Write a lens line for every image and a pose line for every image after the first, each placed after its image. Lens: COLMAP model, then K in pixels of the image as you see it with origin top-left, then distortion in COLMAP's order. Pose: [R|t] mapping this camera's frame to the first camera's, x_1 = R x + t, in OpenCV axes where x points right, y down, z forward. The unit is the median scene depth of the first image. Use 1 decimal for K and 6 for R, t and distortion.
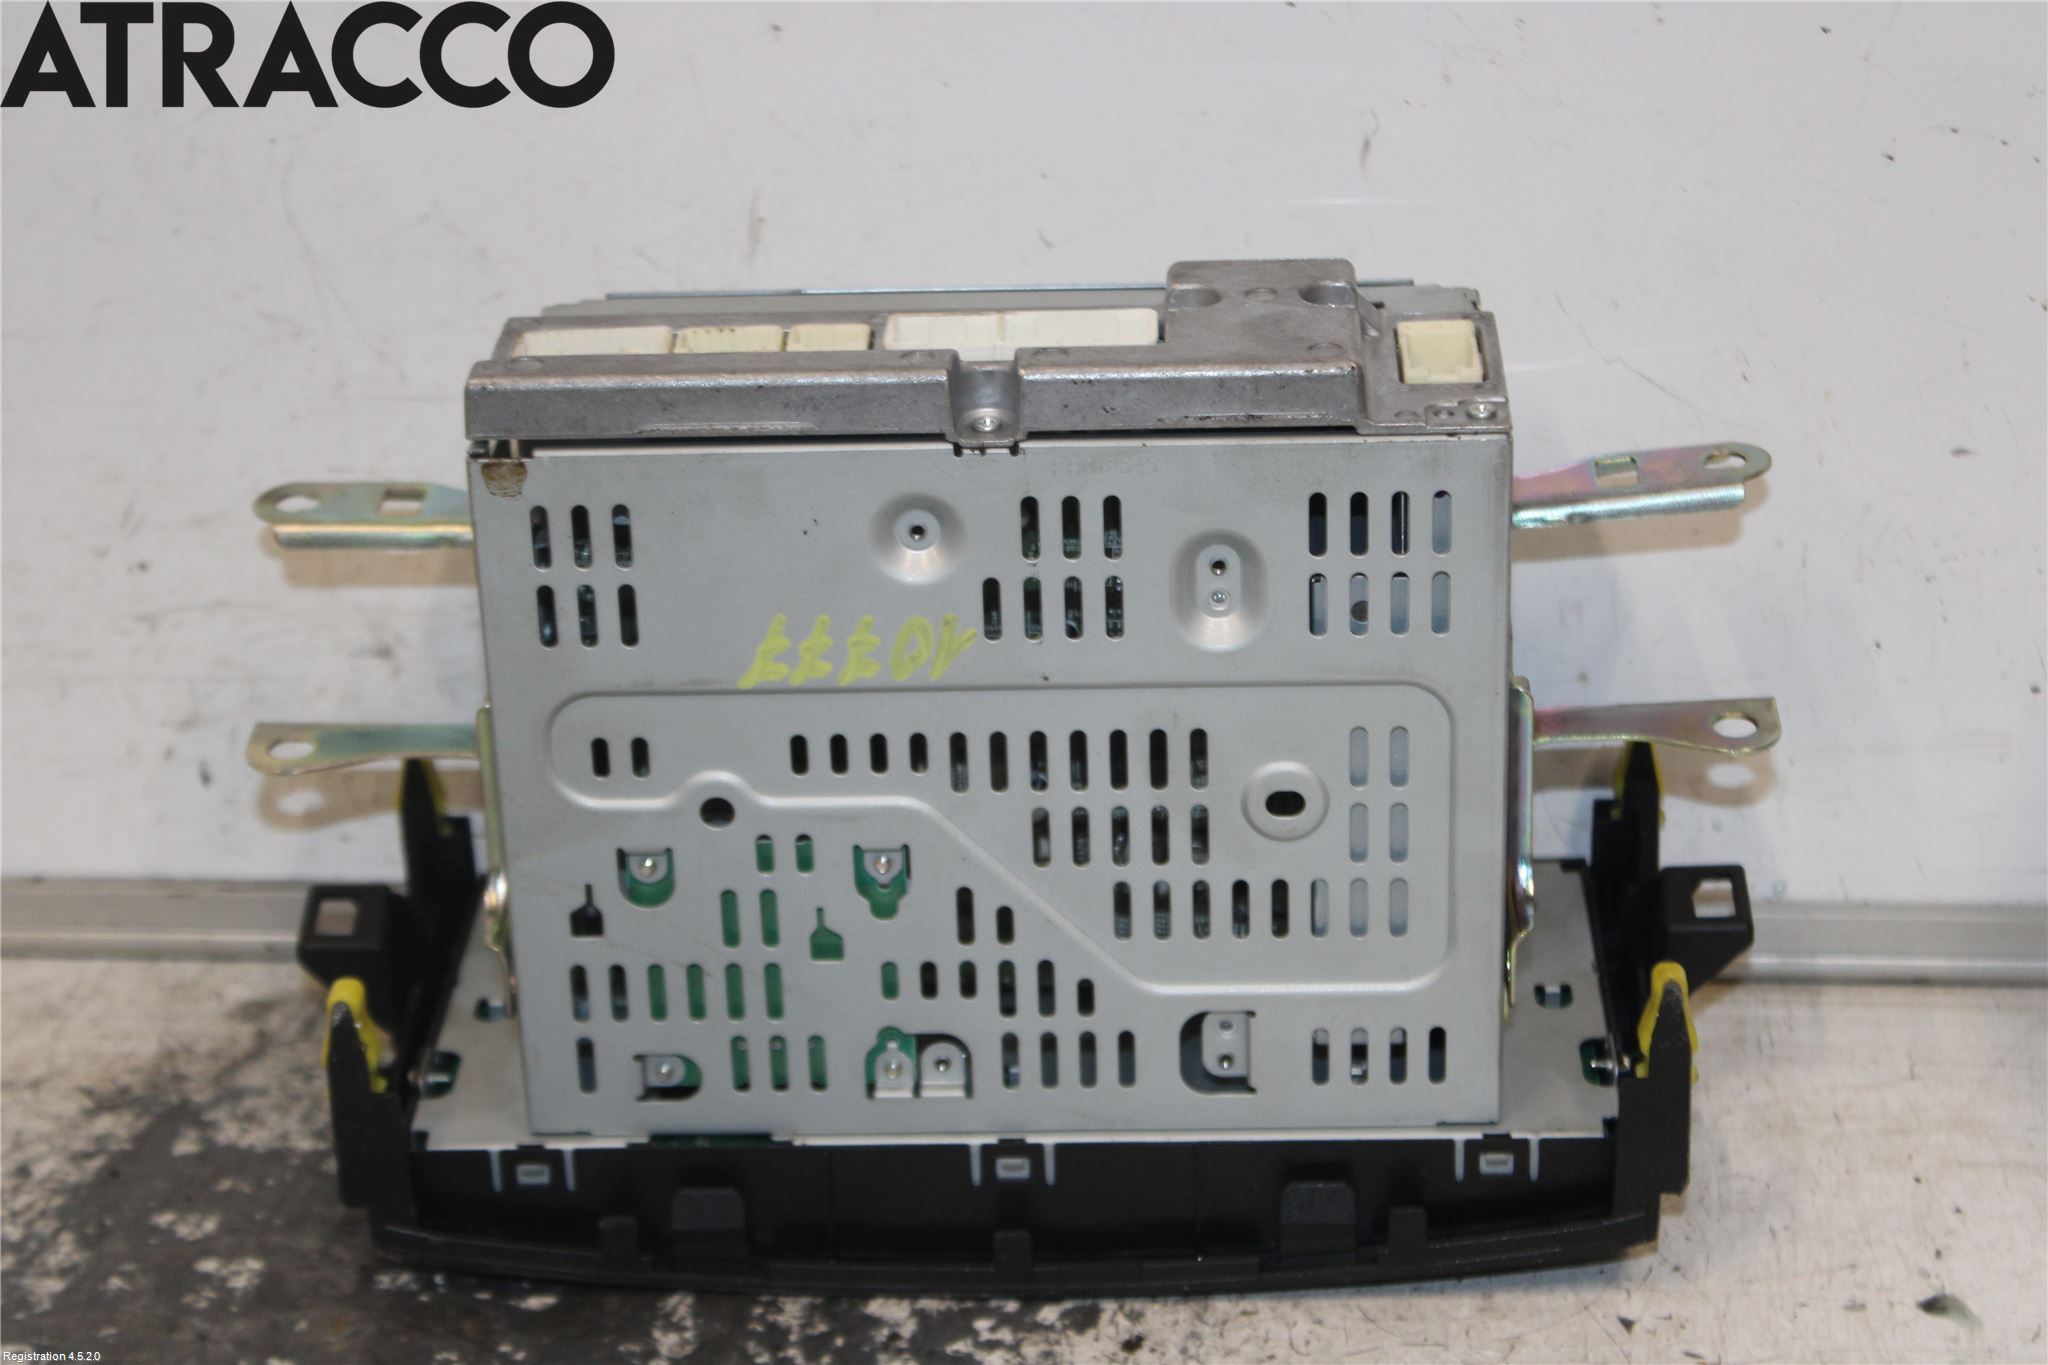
lens RADIAL K [[4530.5, 0, 1024.0], [0, 4530.5, 682.5], [0, 0, 1]] dist [0.002464, 0.430788]
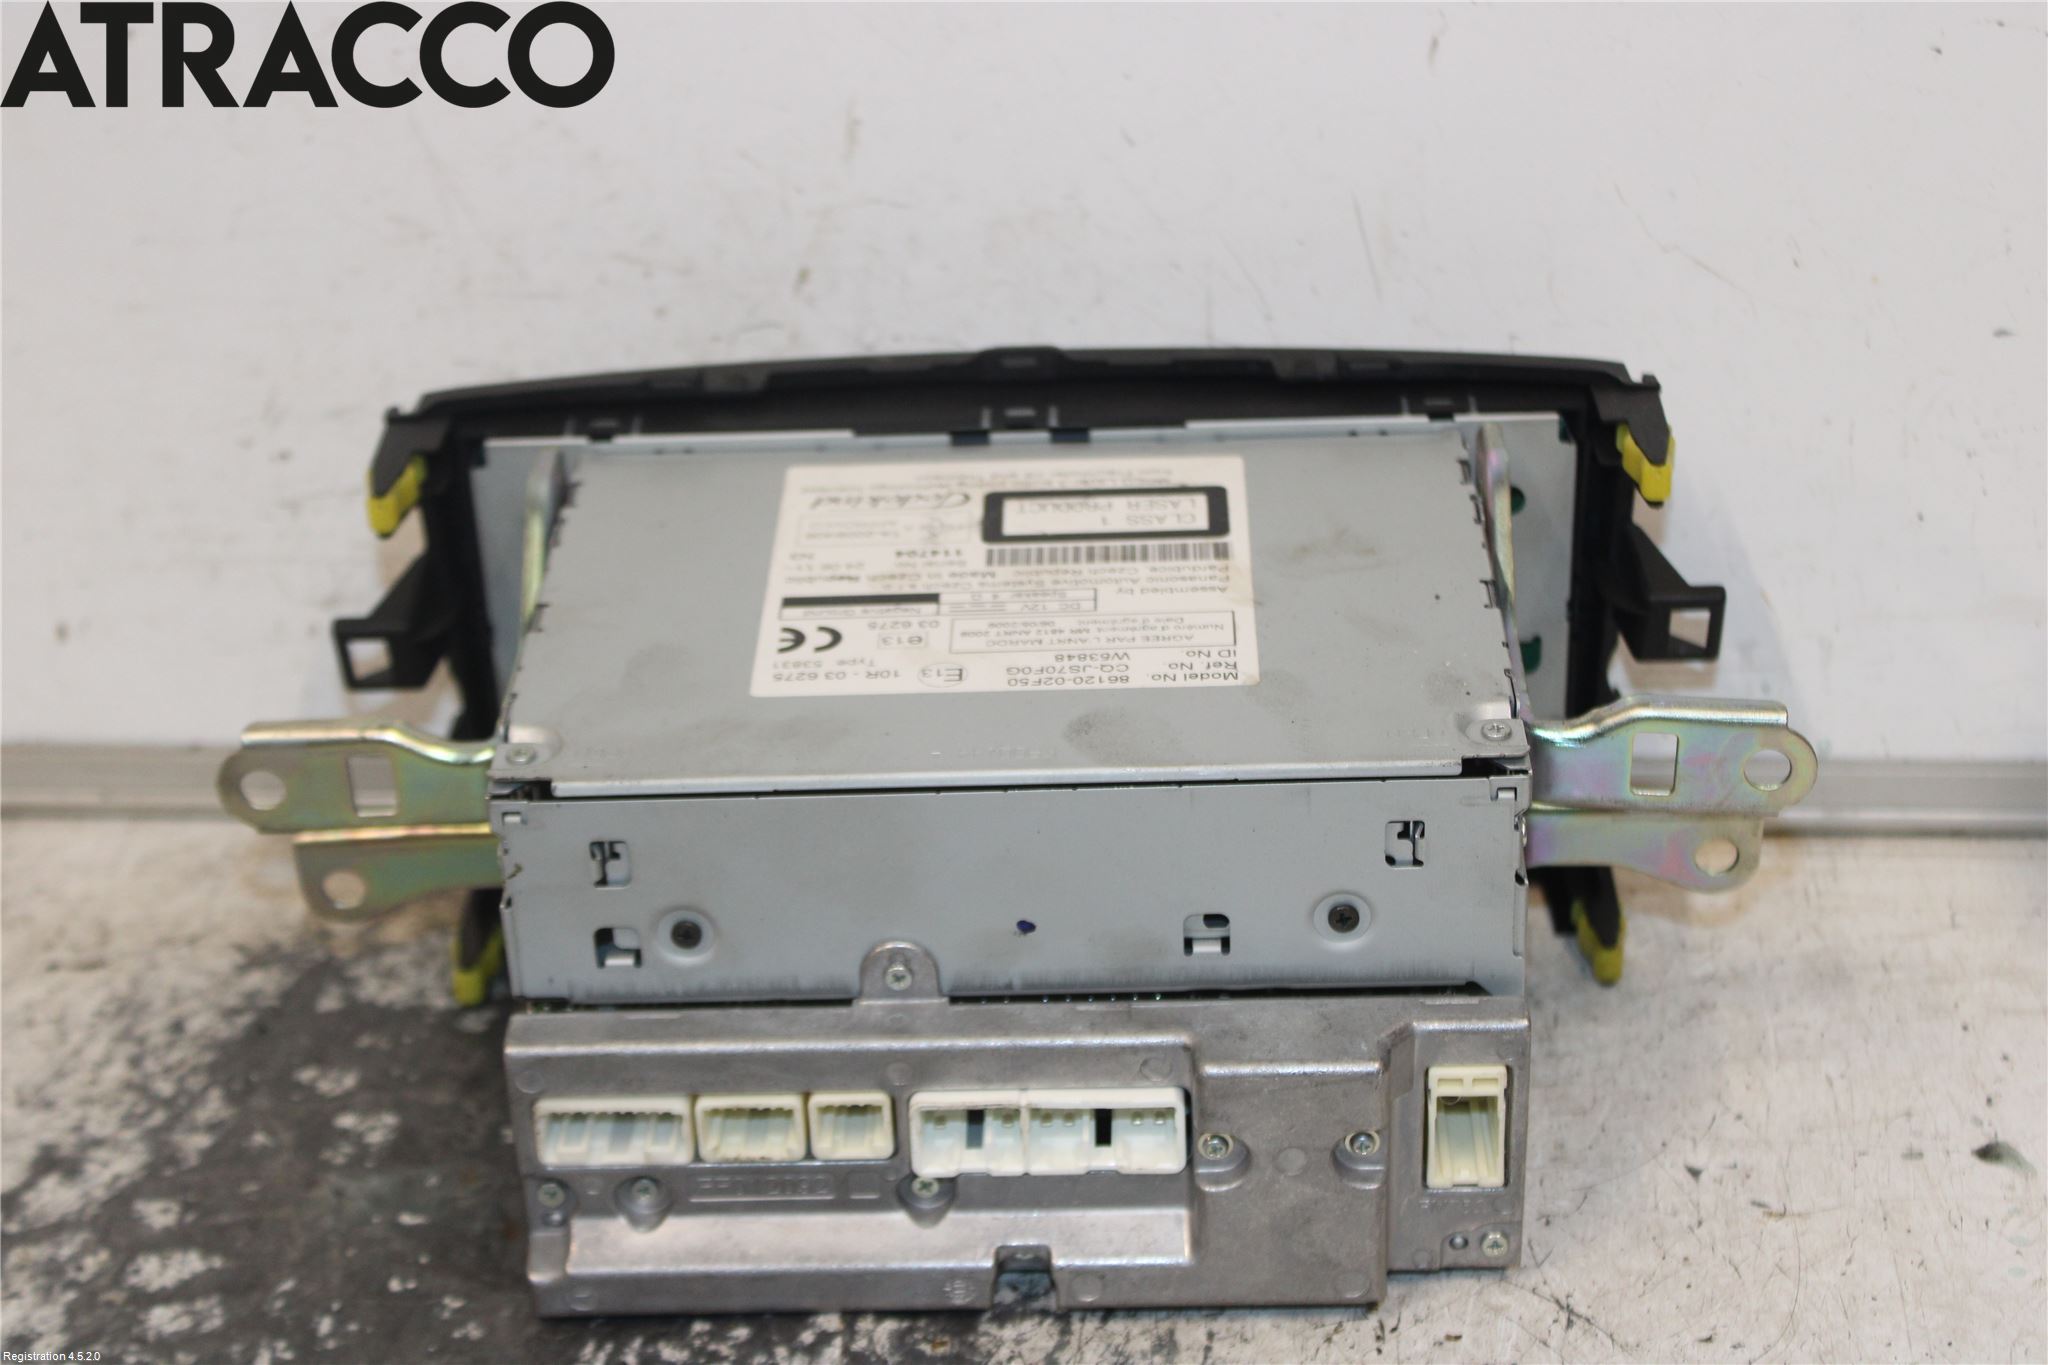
lens RADIAL K [[3652.7, 0, 1024.0], [0, 3652.7, 682.5], [0, 0, 1]] dist [-0.010442, 0.180966]
pose [[0.999777, -0.007970, -0.019567, -0.004166], [0.008841, 0.998955, 0.044834, -0.010372], [0.019189, -0.044997, 0.998803, 0.153668]]
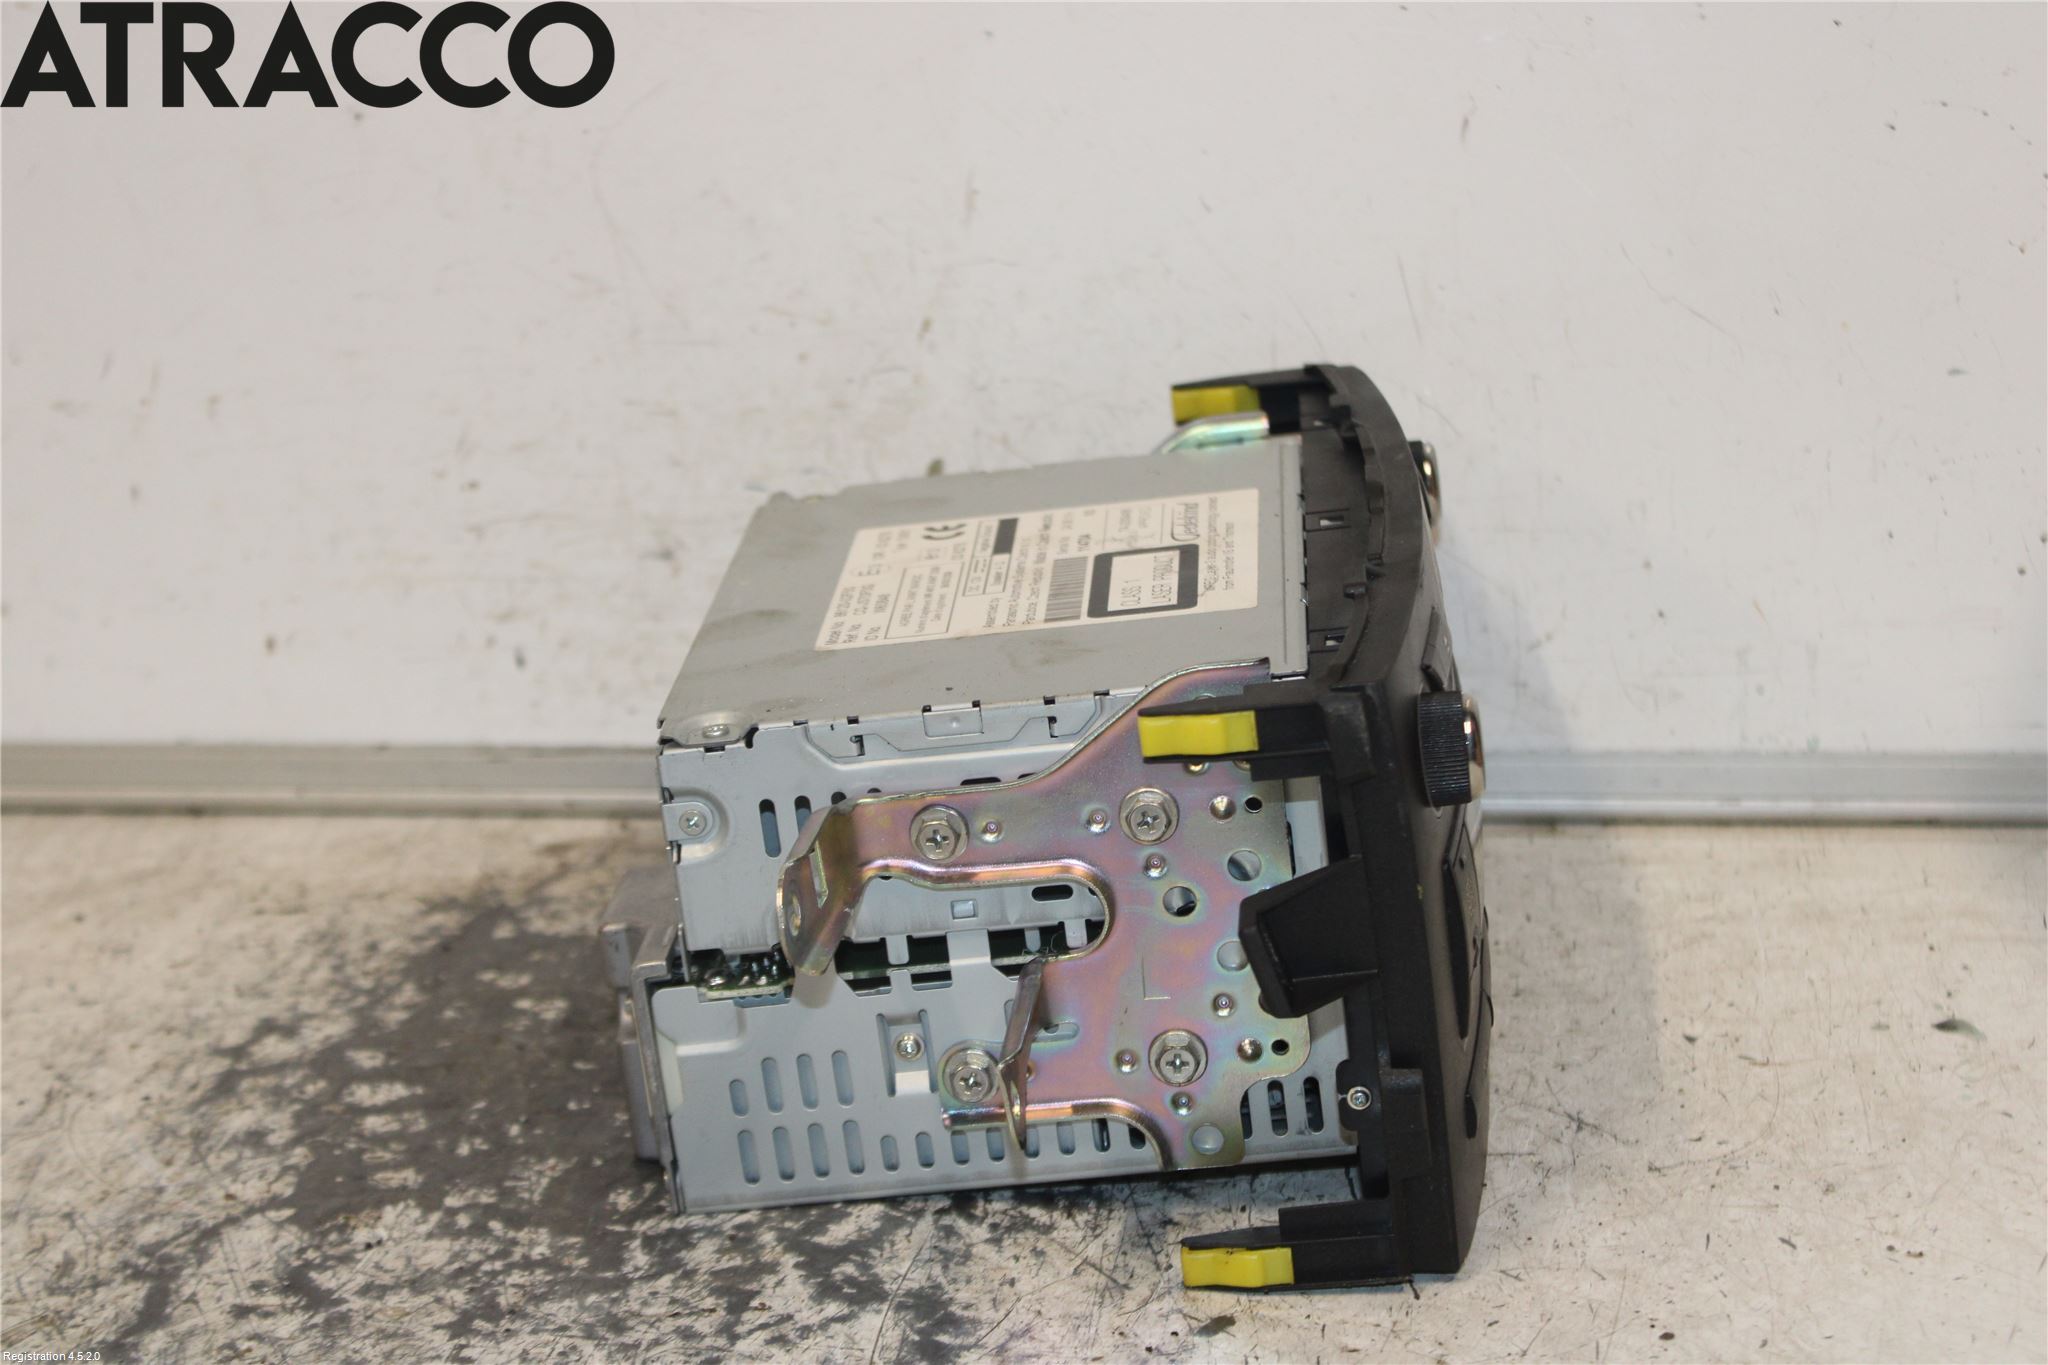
lens RADIAL K [[3953.5, 0, 1024.0], [0, 3953.5, 682.5], [0, 0, 1]] dist [-0.025209, 0.562530]
pose [[0.999449, -0.000697, -0.033170, -0.009650], [-0.002754, 0.994586, -0.103882, 0.150653], [0.033063, 0.103916, 0.994036, -0.063091]]
